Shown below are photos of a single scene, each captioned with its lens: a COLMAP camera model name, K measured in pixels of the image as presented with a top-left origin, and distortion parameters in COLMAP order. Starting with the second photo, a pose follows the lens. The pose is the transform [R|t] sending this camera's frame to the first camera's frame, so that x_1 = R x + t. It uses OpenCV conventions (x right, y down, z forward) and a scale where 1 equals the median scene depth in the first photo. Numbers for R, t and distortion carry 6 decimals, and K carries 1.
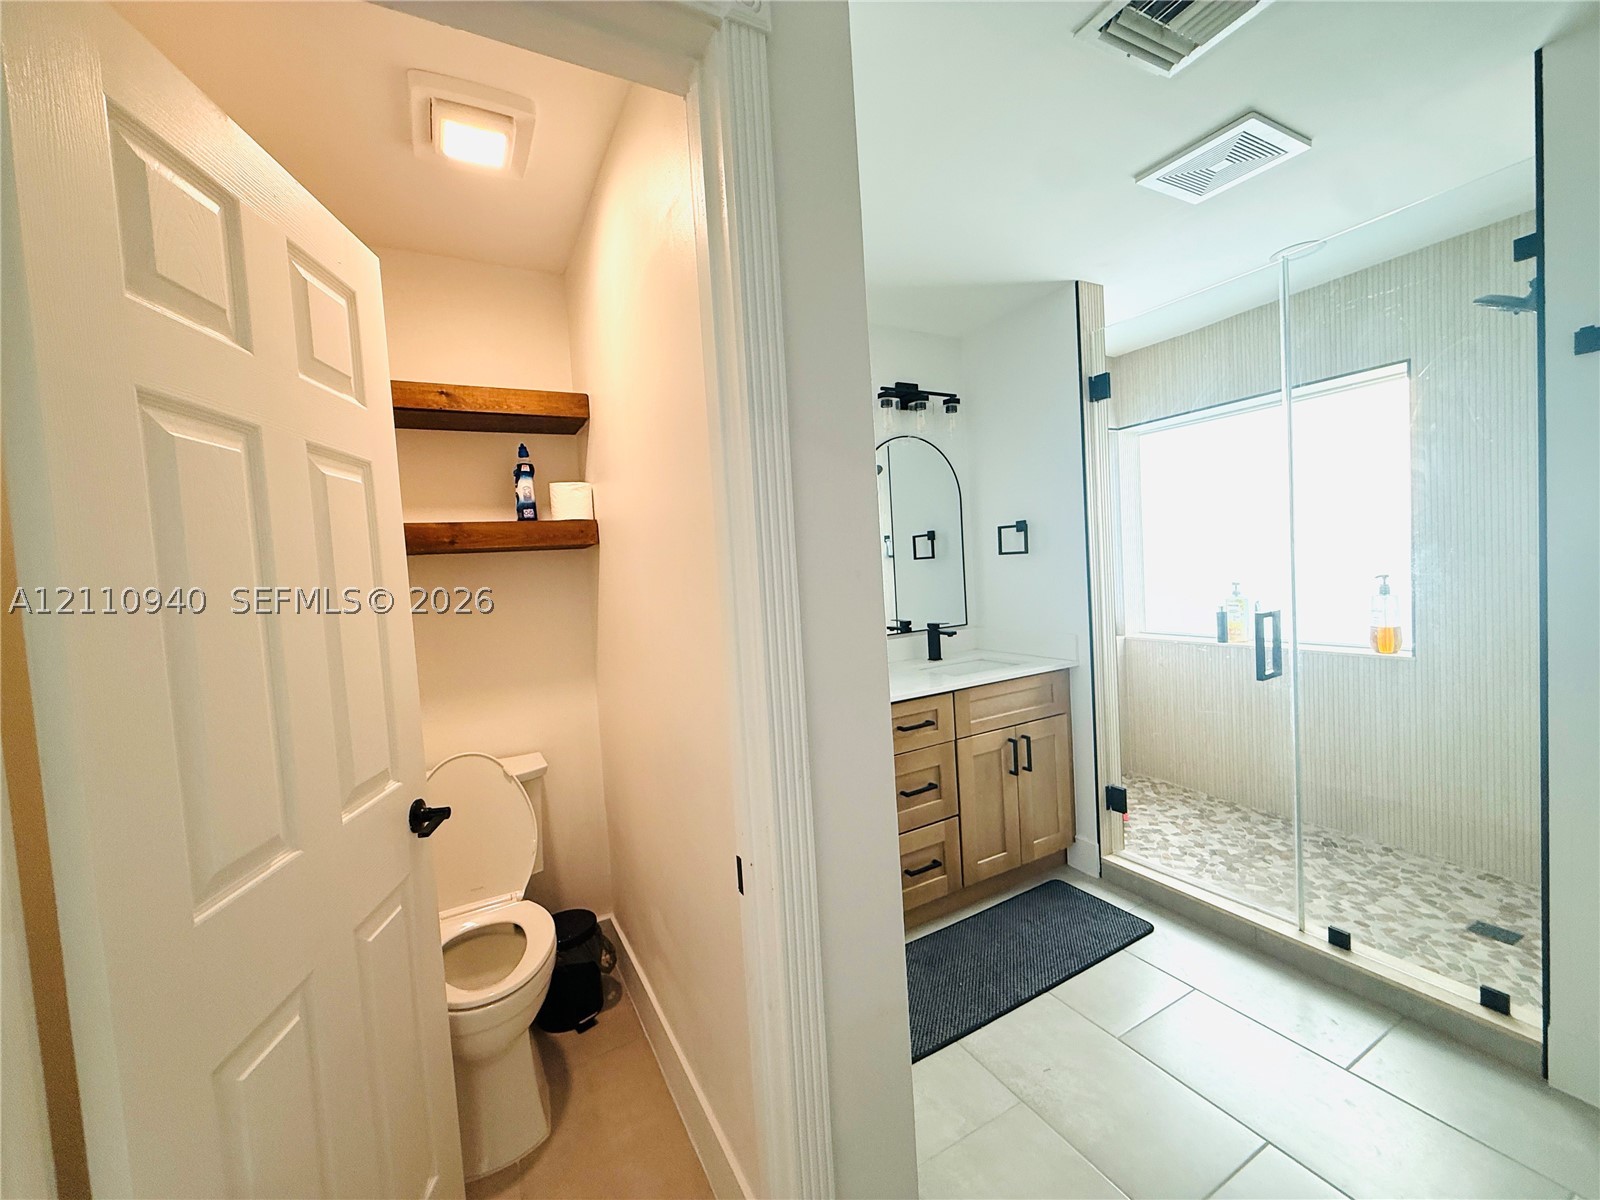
lens RADIAL K [[638.9, 0, 797.0], [0, 638.9, 597.0], [0, 0, 1]] dist [0.000486, 0.000018]
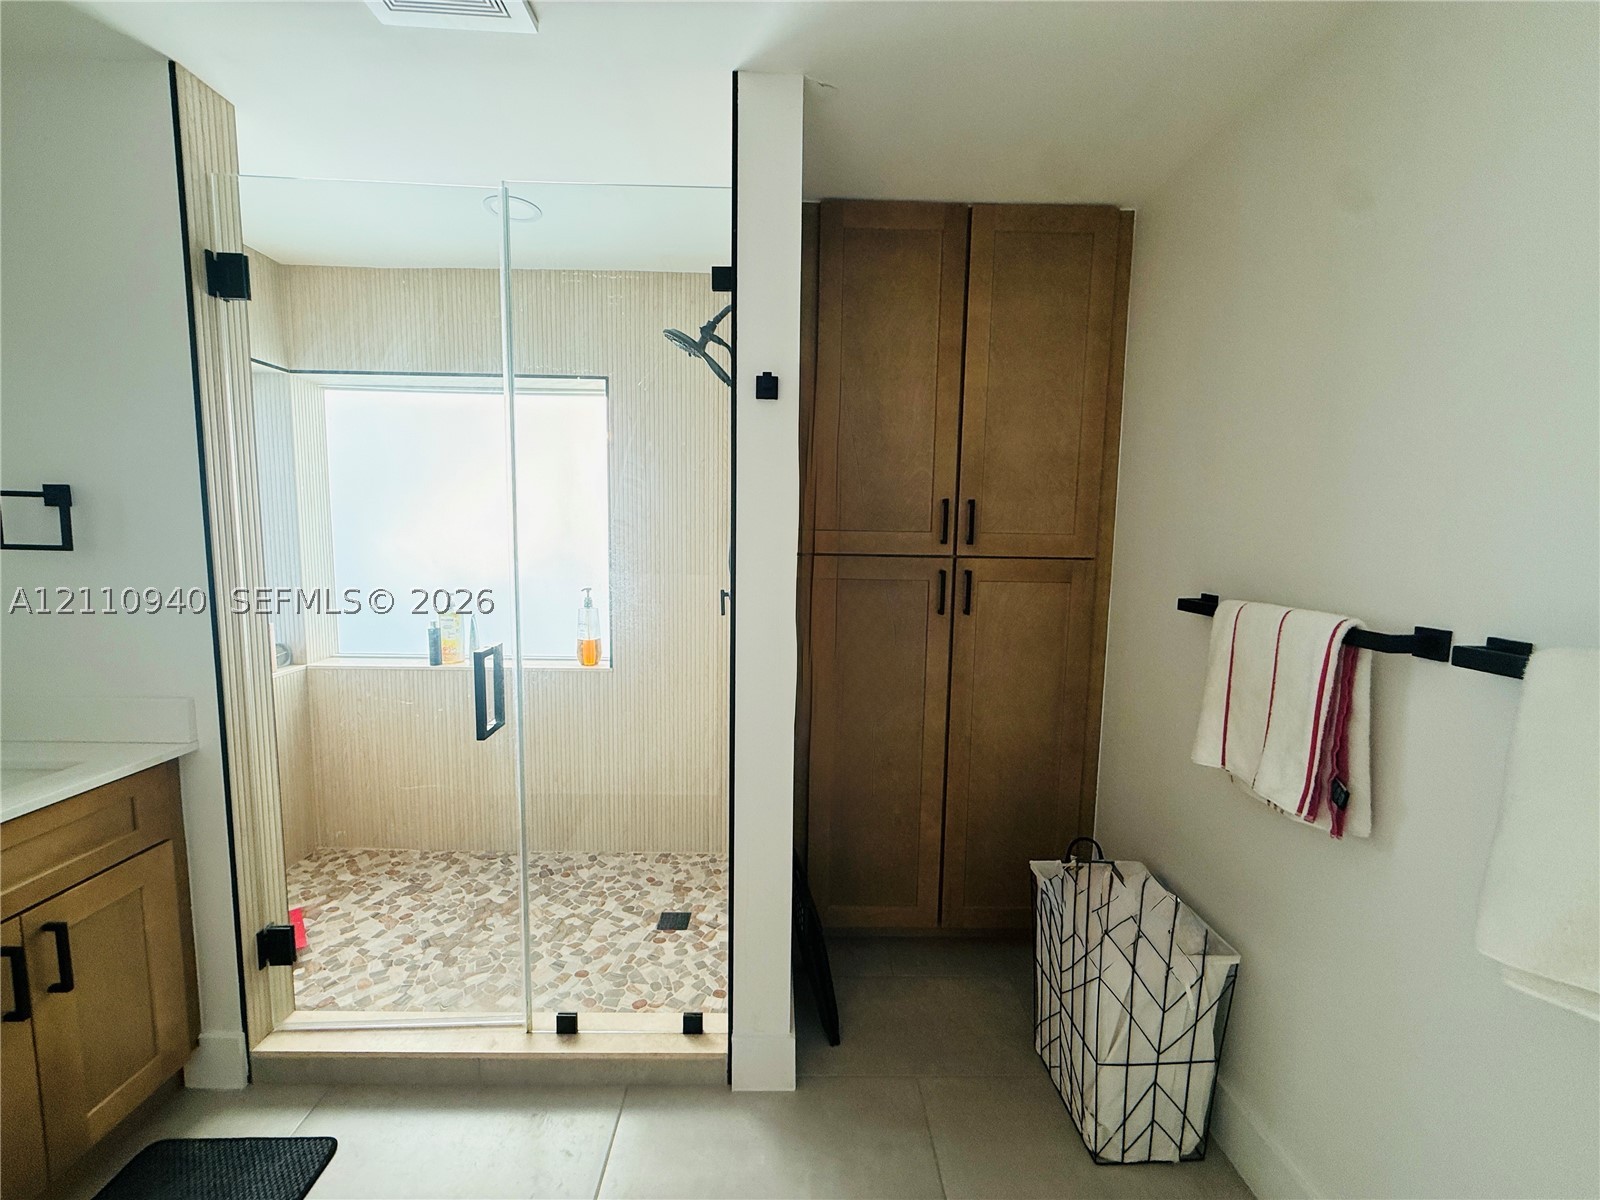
lens RADIAL K [[638.9, 0, 797.0], [0, 638.9, 597.0], [0, 0, 1]] dist [0.000486, 0.000018]
pose [[0.455590, -0.020297, 0.889958, 0.175250], [-0.000633, 0.999732, 0.023124, -0.044717], [-0.890189, -0.011099, 0.455456, 0.252004]]
